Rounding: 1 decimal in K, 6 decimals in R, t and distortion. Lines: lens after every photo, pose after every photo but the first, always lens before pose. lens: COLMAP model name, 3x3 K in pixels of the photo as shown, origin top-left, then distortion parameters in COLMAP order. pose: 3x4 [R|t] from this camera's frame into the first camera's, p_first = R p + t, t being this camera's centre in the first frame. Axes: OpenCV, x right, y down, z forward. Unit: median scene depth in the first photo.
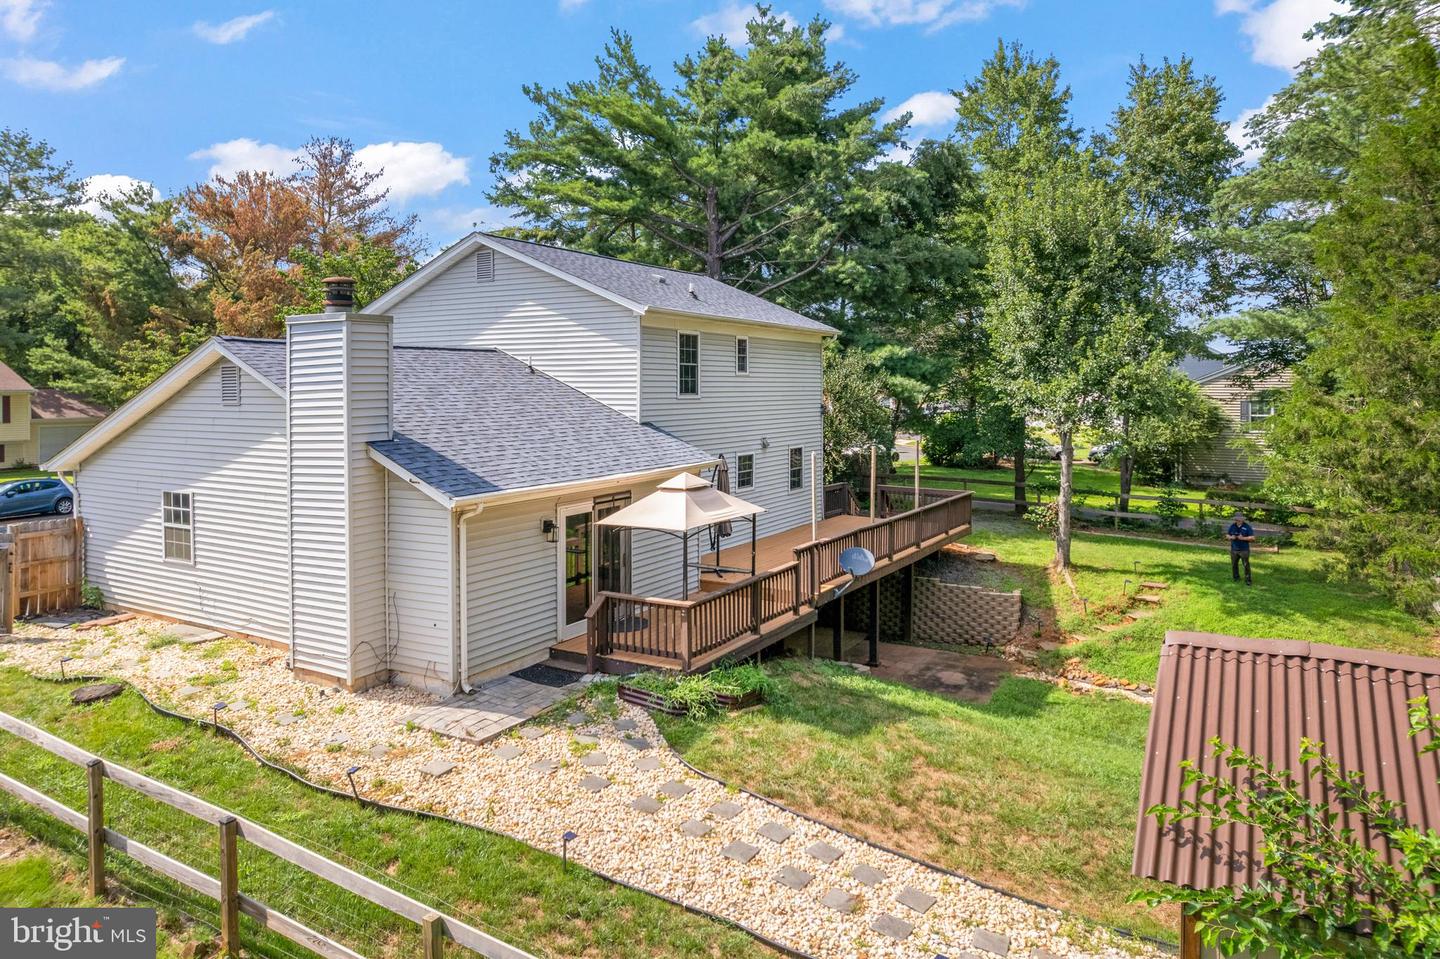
lens RADIAL K [[913.4, 0, 717.7], [0, 913.4, 456.9], [0, 0, 1]] dist [-0.006664, -0.001330]
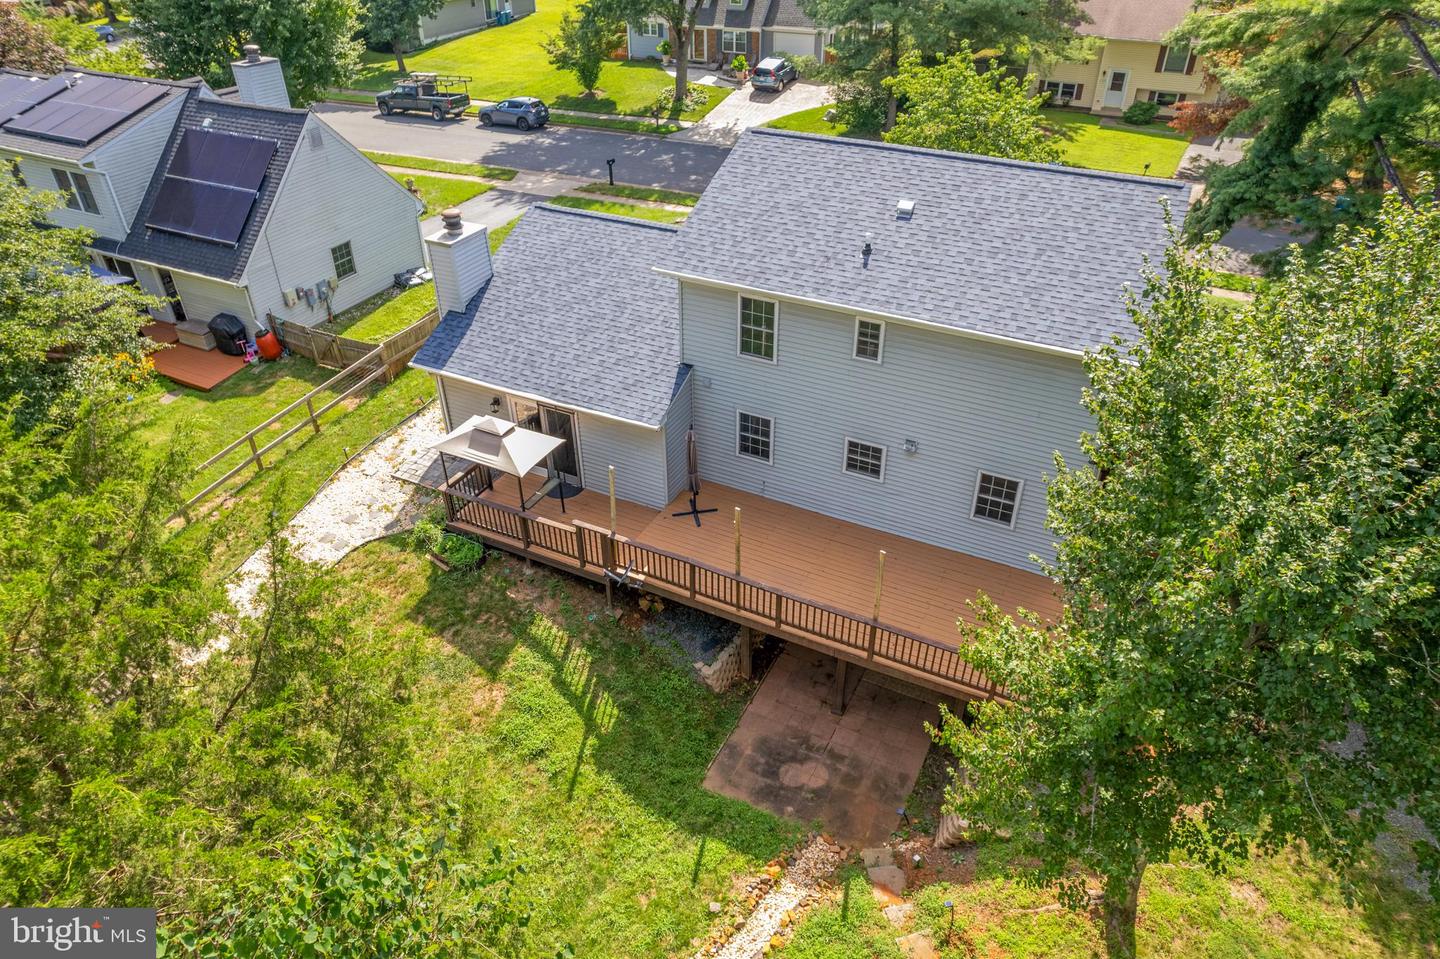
lens RADIAL K [[913.4, 0, 717.7], [0, 913.4, 456.9], [0, 0, 1]] dist [-0.006664, -0.001330]
pose [[0.073687, 0.557267, -0.827057, 0.832751], [-0.066748, 0.830208, 0.553443, -0.515647], [0.995045, 0.014423, 0.098372, 0.851312]]
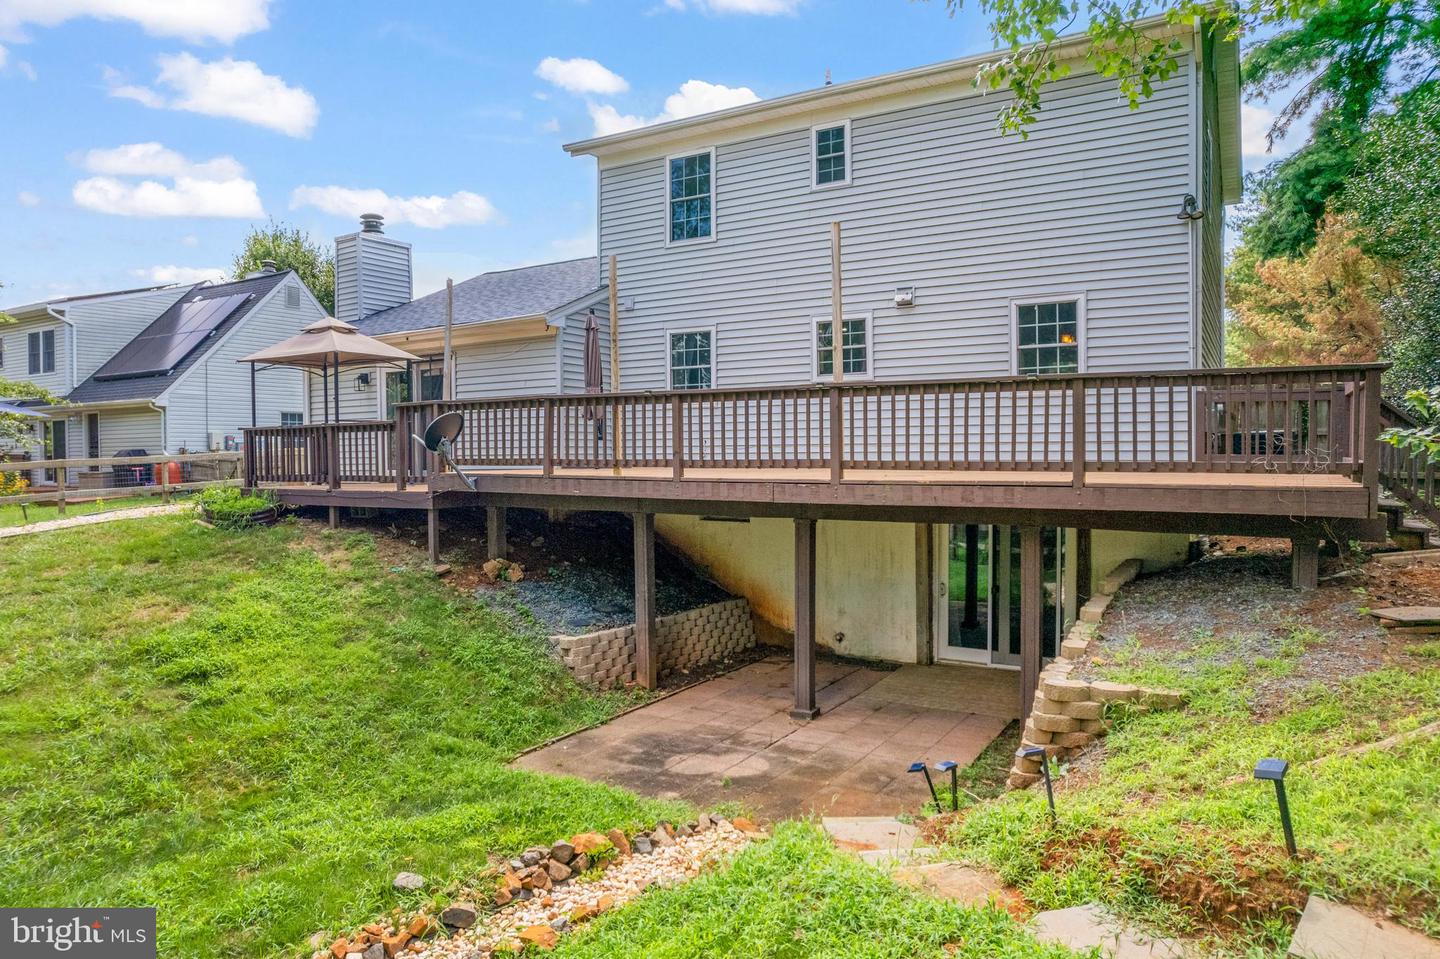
lens RADIAL K [[913.4, 0, 717.7], [0, 913.4, 456.9], [0, 0, 1]] dist [-0.006664, -0.001330]
pose [[-0.011391, 0.022415, -0.999684, 0.693927], [-0.059627, 0.997954, 0.023056, 0.086249], [0.998156, 0.059870, -0.010031, 1.025856]]
